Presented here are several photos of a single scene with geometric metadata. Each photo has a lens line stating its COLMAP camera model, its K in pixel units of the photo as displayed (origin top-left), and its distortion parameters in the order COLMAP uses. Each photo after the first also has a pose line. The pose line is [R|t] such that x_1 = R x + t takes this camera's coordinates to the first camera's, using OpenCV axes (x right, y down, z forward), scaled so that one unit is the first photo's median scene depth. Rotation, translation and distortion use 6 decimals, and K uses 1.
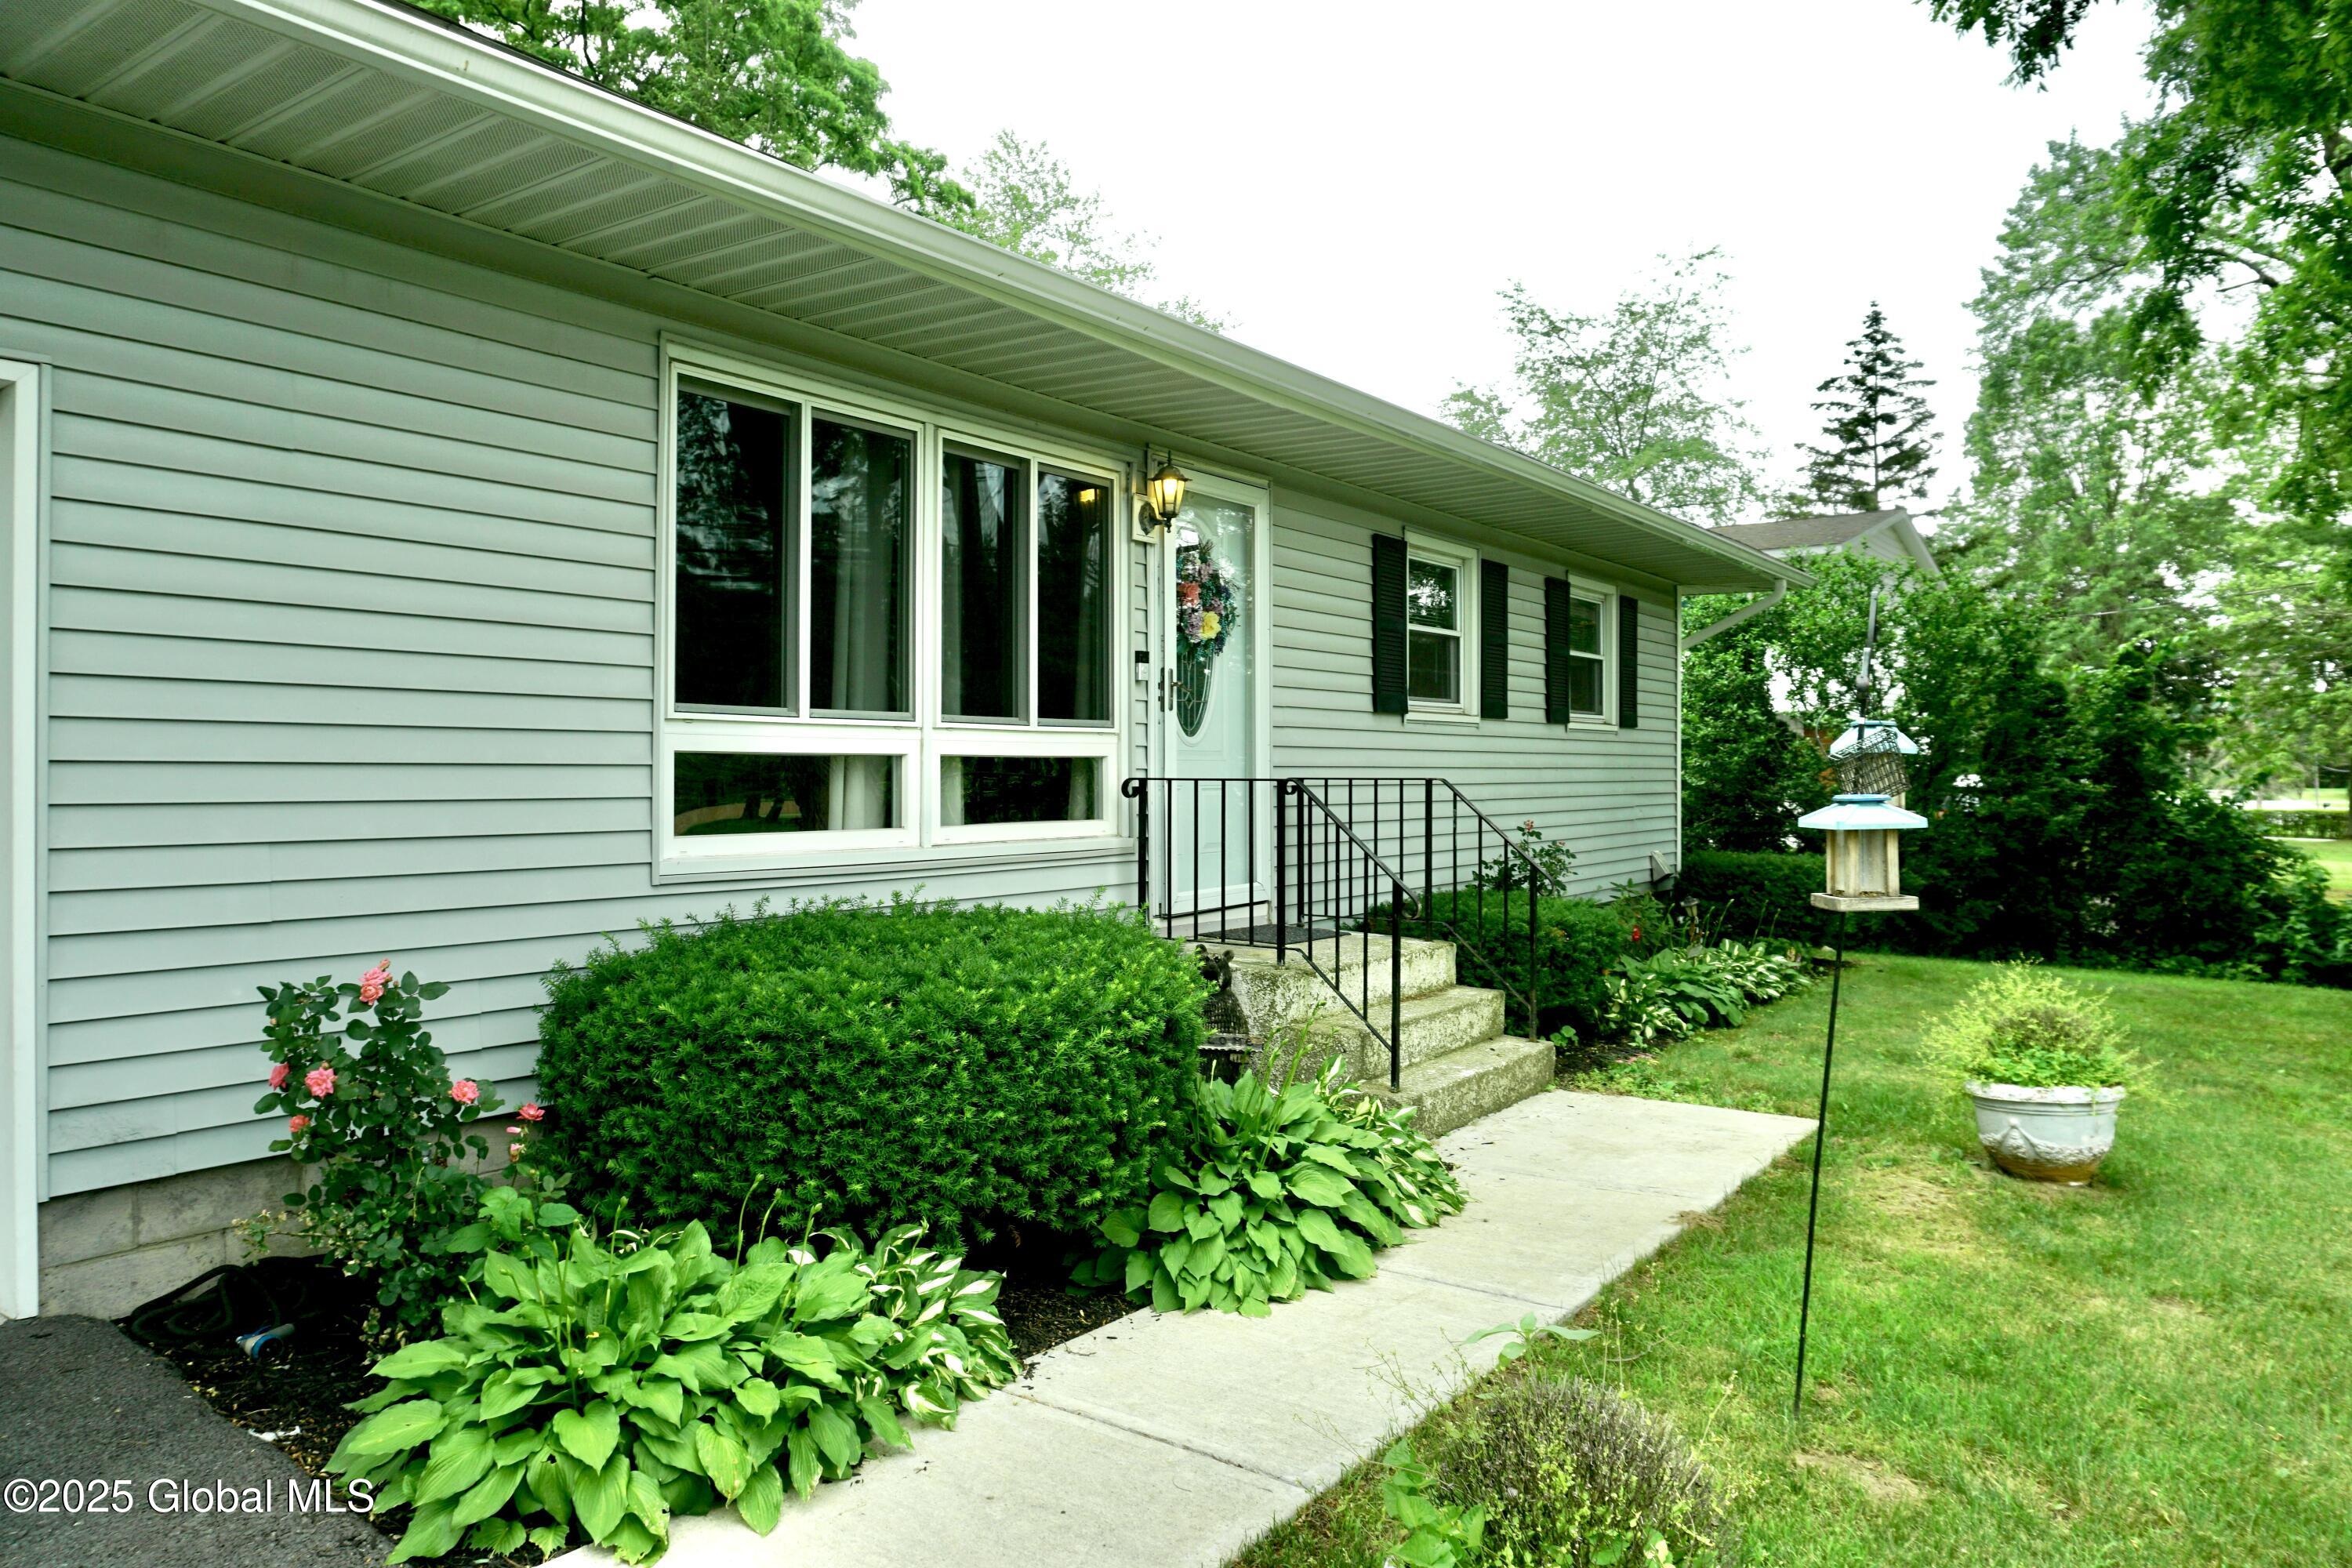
lens RADIAL K [[1611.5, 0, 1191.1], [0, 1611.5, 775.5], [0, 0, 1]] dist [-0.034889, 0.020196]
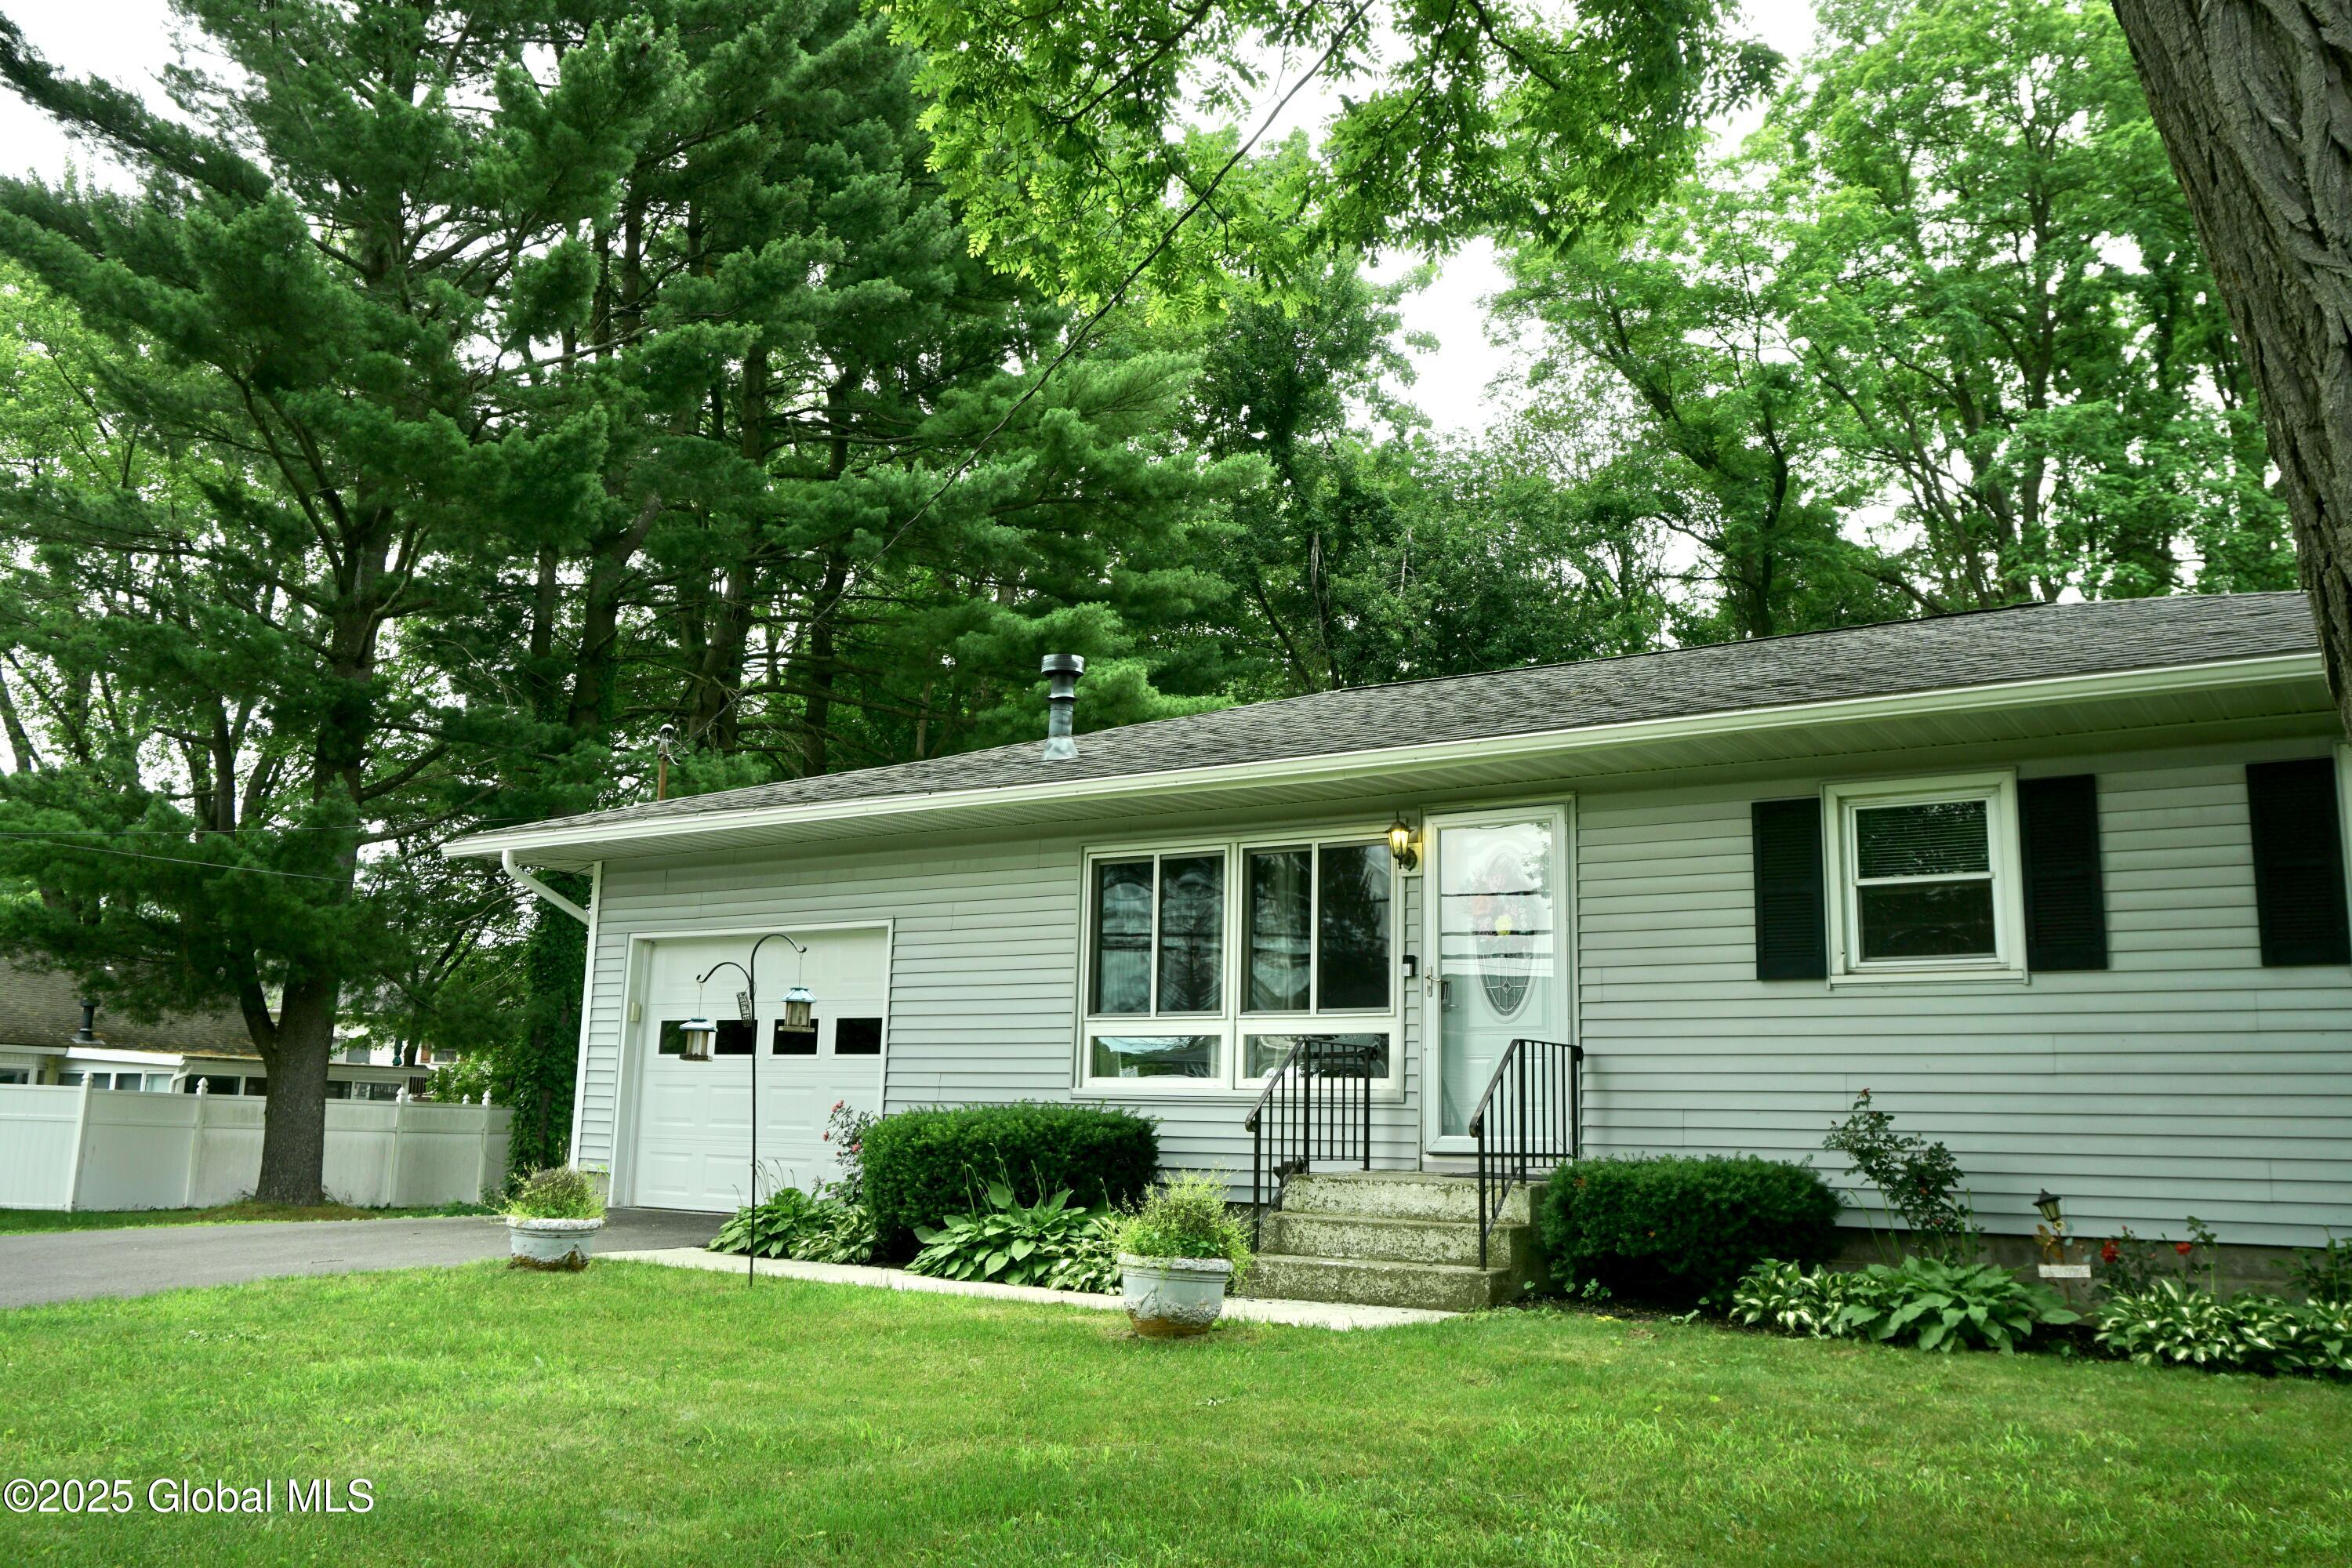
lens RADIAL K [[1956.9, 0, 1168.8], [0, 1956.9, 779.7], [0, 0, 1]] dist [-0.027118, 0.006574]
pose [[0.013767, -0.184504, -0.982735, 1.999010], [-0.030914, 0.982280, -0.184852, 0.111101], [0.999427, 0.032925, 0.007819, 0.949807]]
